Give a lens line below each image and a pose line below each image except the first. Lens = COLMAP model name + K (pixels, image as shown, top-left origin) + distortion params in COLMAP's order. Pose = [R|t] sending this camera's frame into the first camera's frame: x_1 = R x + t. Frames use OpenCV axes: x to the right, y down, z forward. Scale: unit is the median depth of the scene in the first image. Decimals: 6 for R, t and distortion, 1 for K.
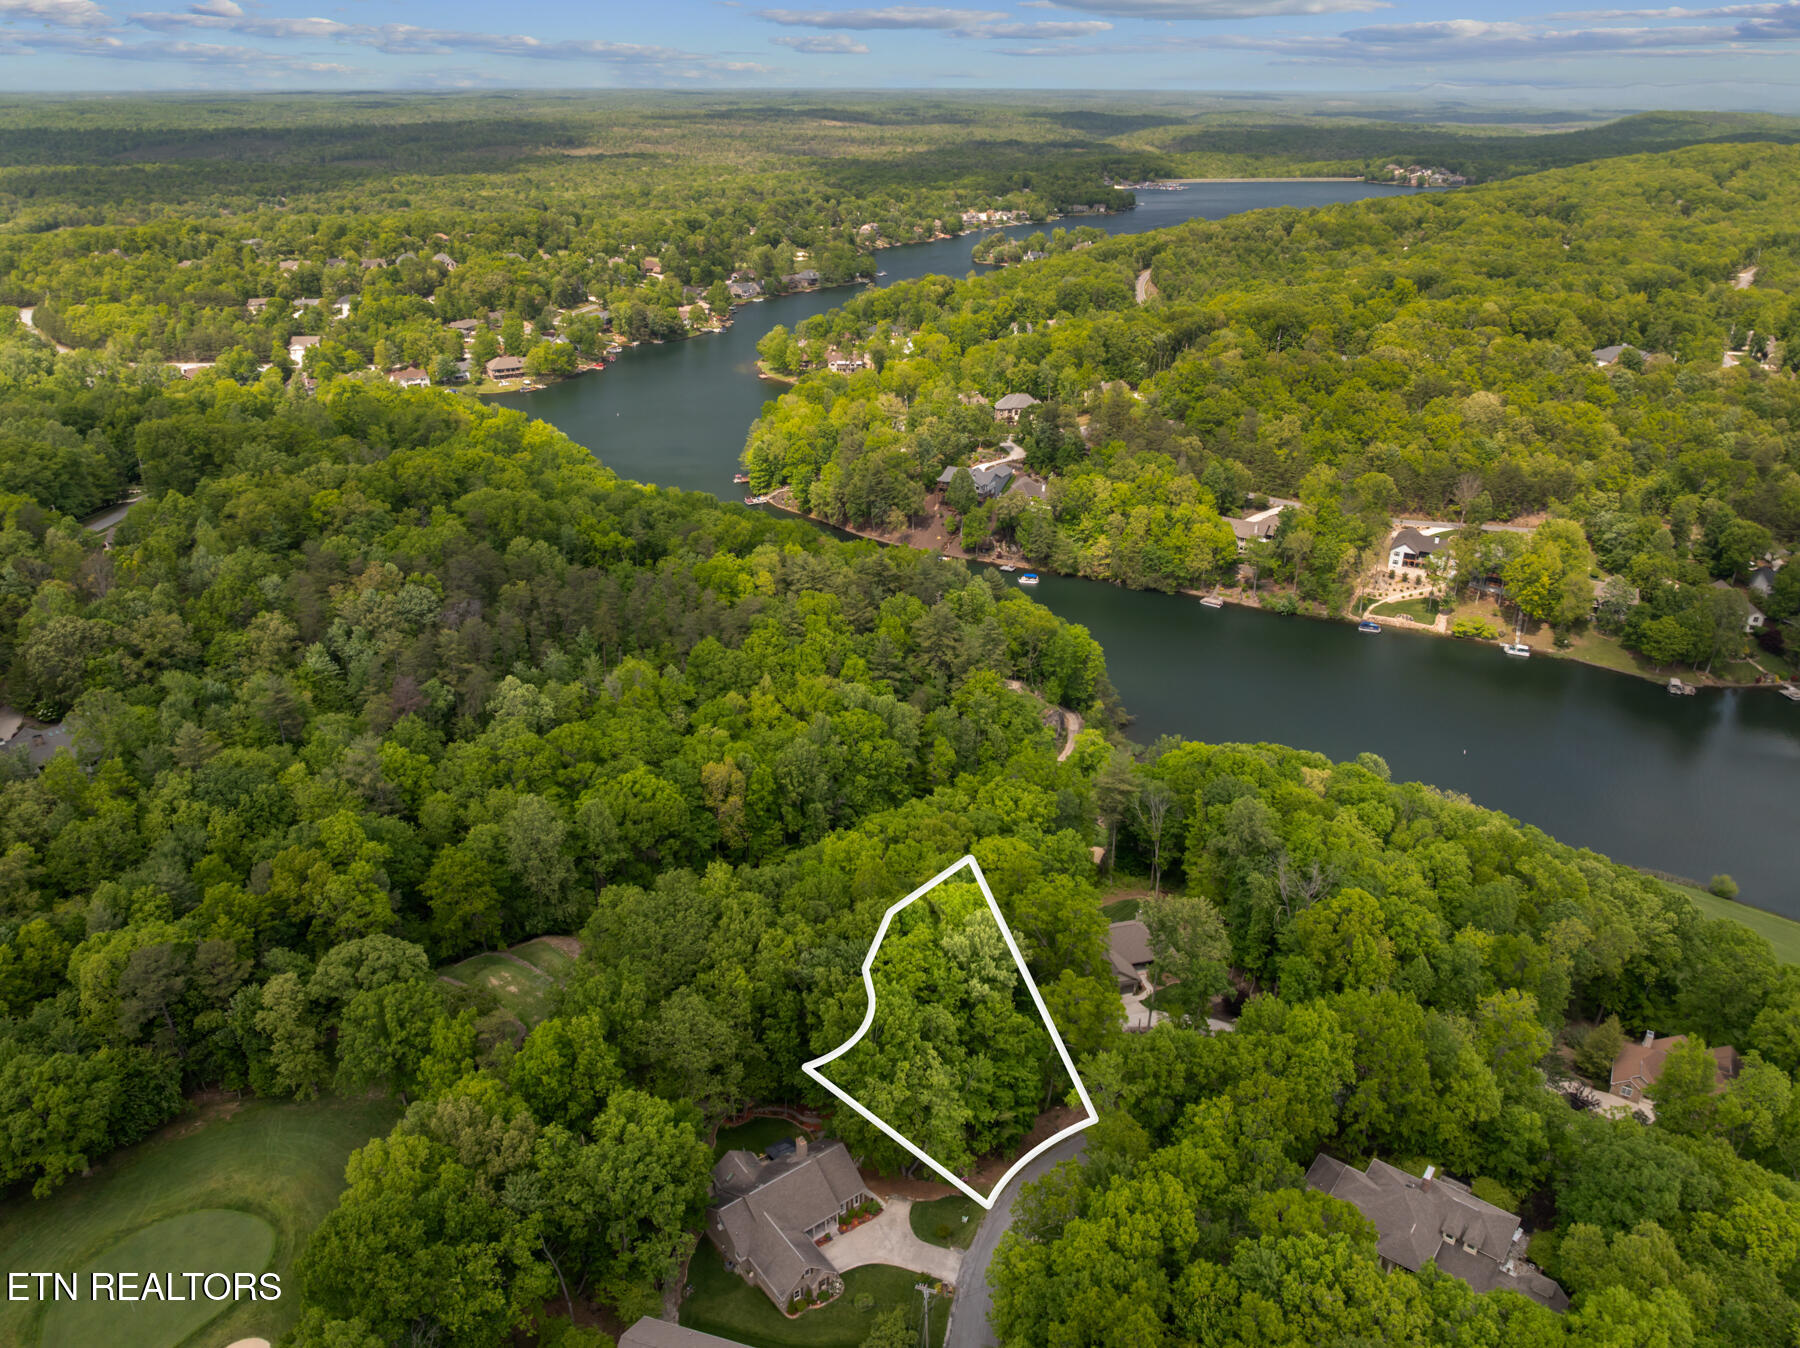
lens RADIAL K [[1387.7, 0, 900.0], [0, 1387.7, 674.0], [0, 0, 1]] dist [-0.002827, -0.004186]
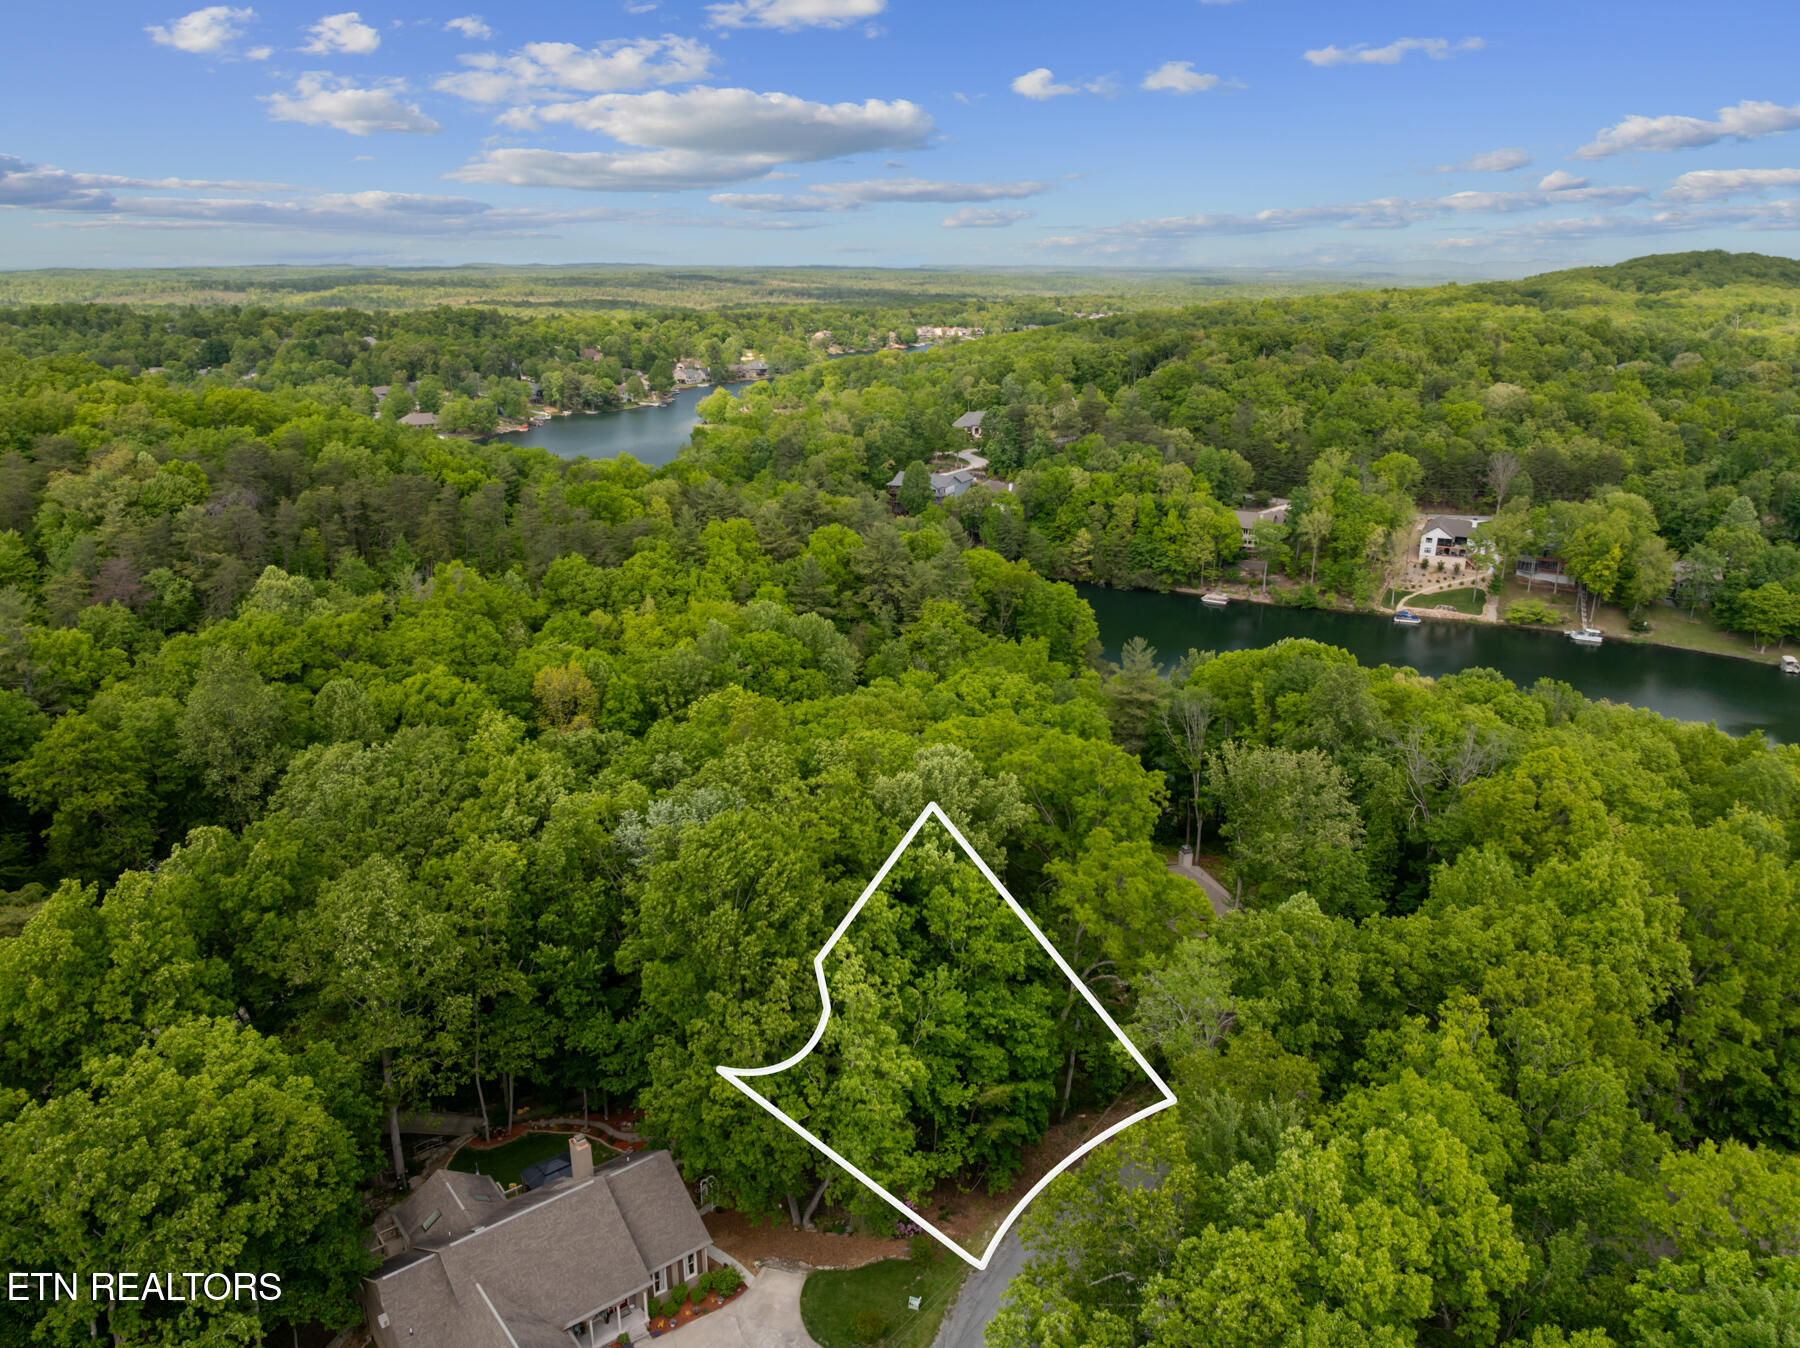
lens RADIAL K [[1368.8, 0, 900.0], [0, 1368.8, 674.0], [0, 0, 1]] dist [-0.051647, 0.058206]
pose [[0.999587, -0.009662, 0.027050, 0.012250], [0.012853, 0.992646, -0.120371, 0.090779], [-0.025688, 0.120669, 0.992360, 0.196304]]
